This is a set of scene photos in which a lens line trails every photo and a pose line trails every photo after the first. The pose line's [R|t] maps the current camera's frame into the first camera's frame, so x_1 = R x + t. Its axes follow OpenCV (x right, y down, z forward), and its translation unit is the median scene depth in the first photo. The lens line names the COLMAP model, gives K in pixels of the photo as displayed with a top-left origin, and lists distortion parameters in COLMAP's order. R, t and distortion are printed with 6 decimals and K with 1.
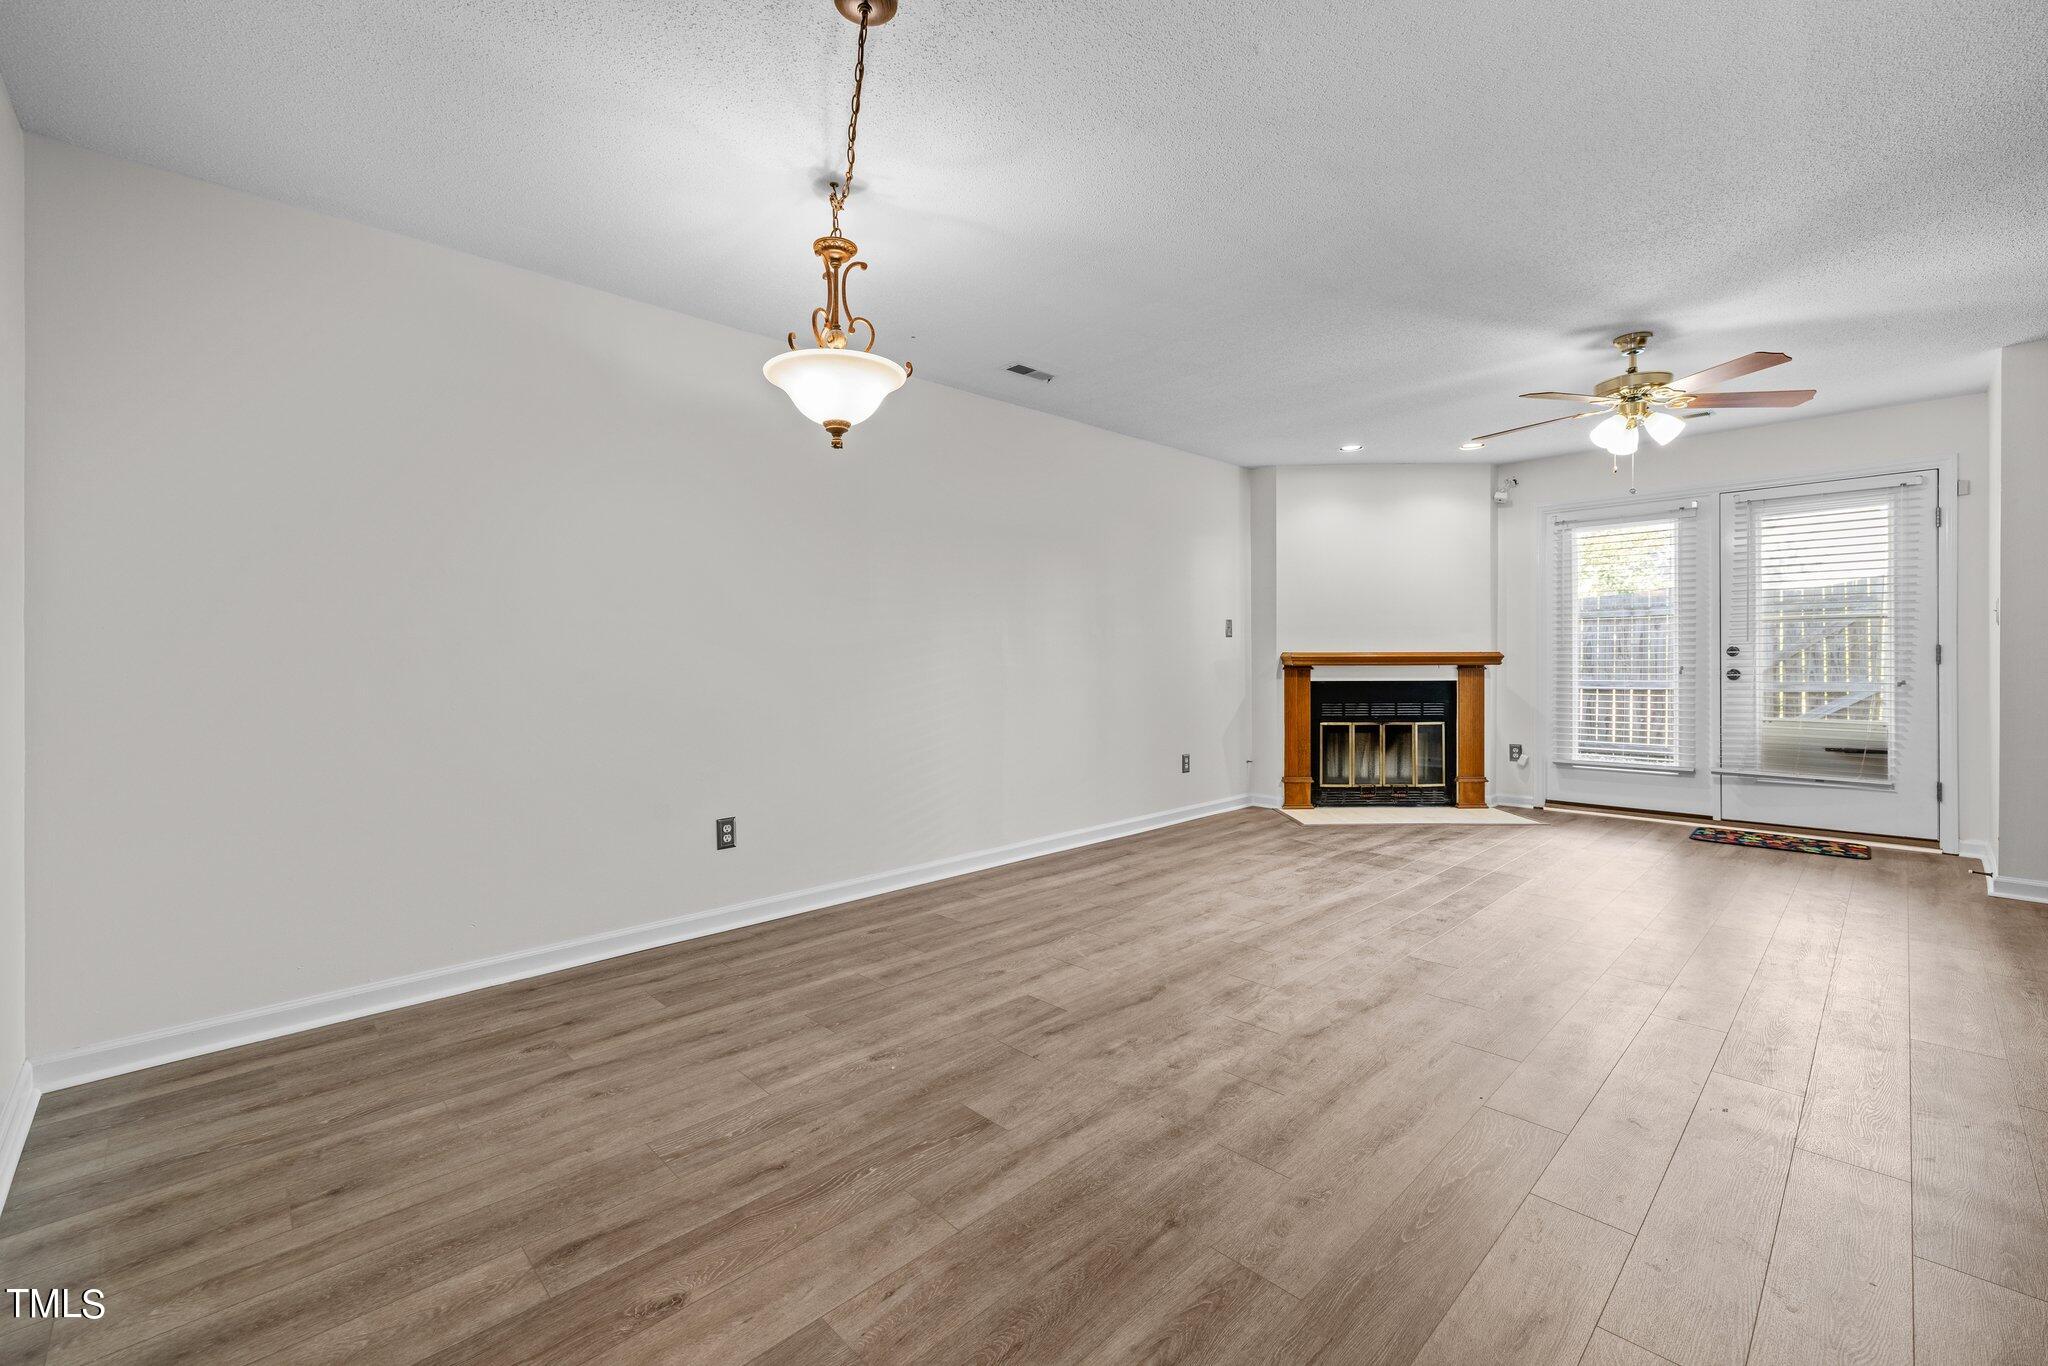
lens RADIAL K [[858.1, 0, 1007.9], [0, 858.1, 667.5], [0, 0, 1]] dist [-0.000066, 0.000053]
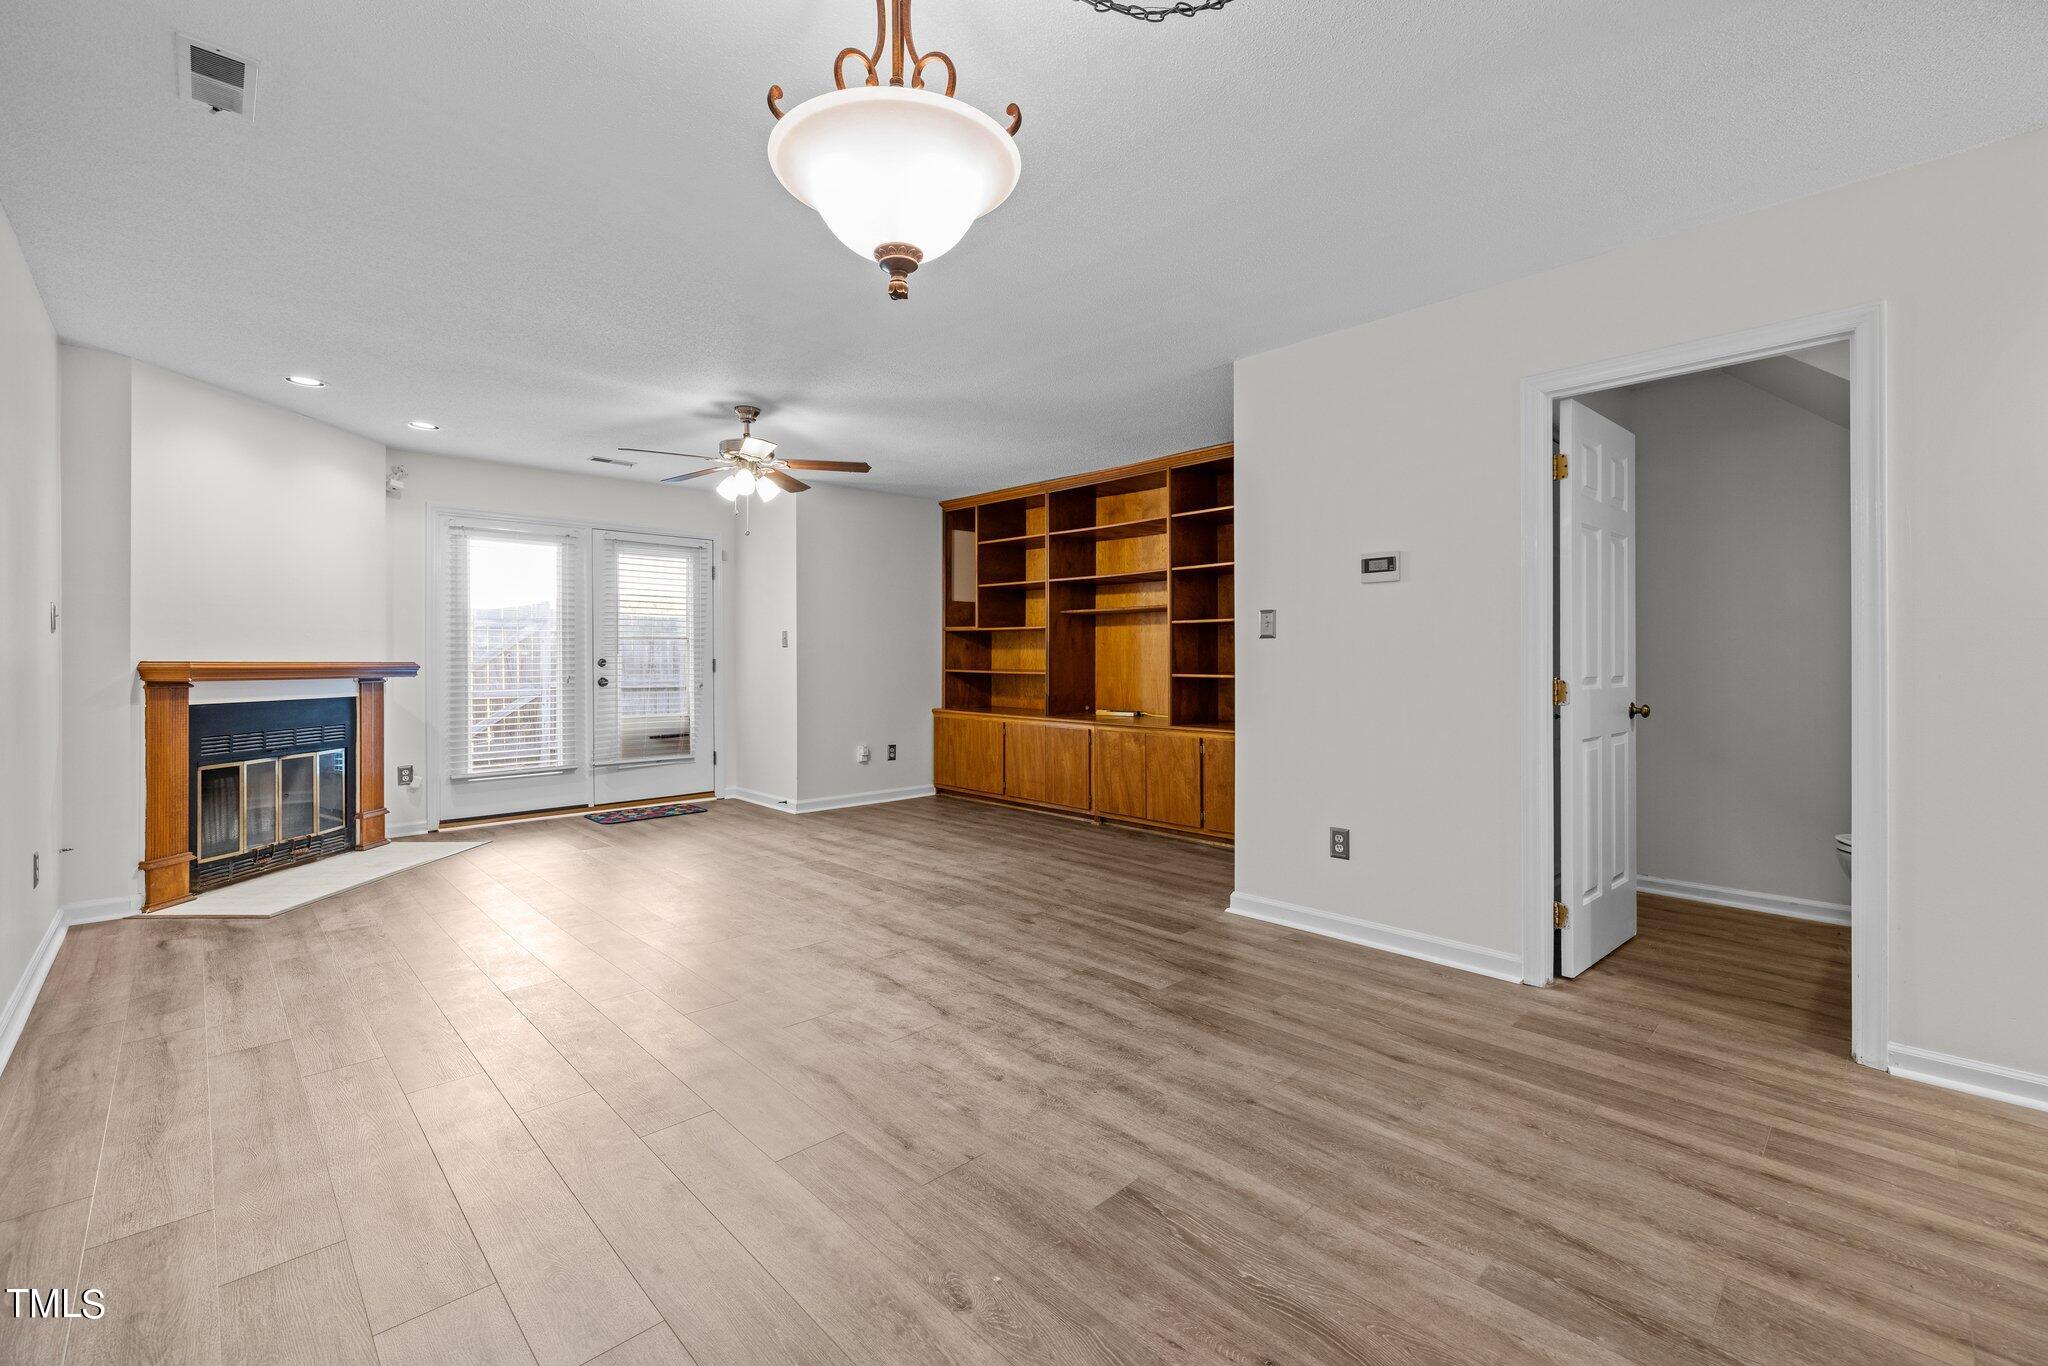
lens RADIAL K [[858.1, 0, 1017.7], [0, 858.1, 662.1], [0, 0, 1]] dist [-0.000066, 0.000053]
pose [[-0.004697, 0.005452, 0.999974, -0.385091], [0.014026, 0.999887, -0.005386, -0.005664], [-0.999891, 0.014001, -0.004773, 0.467566]]
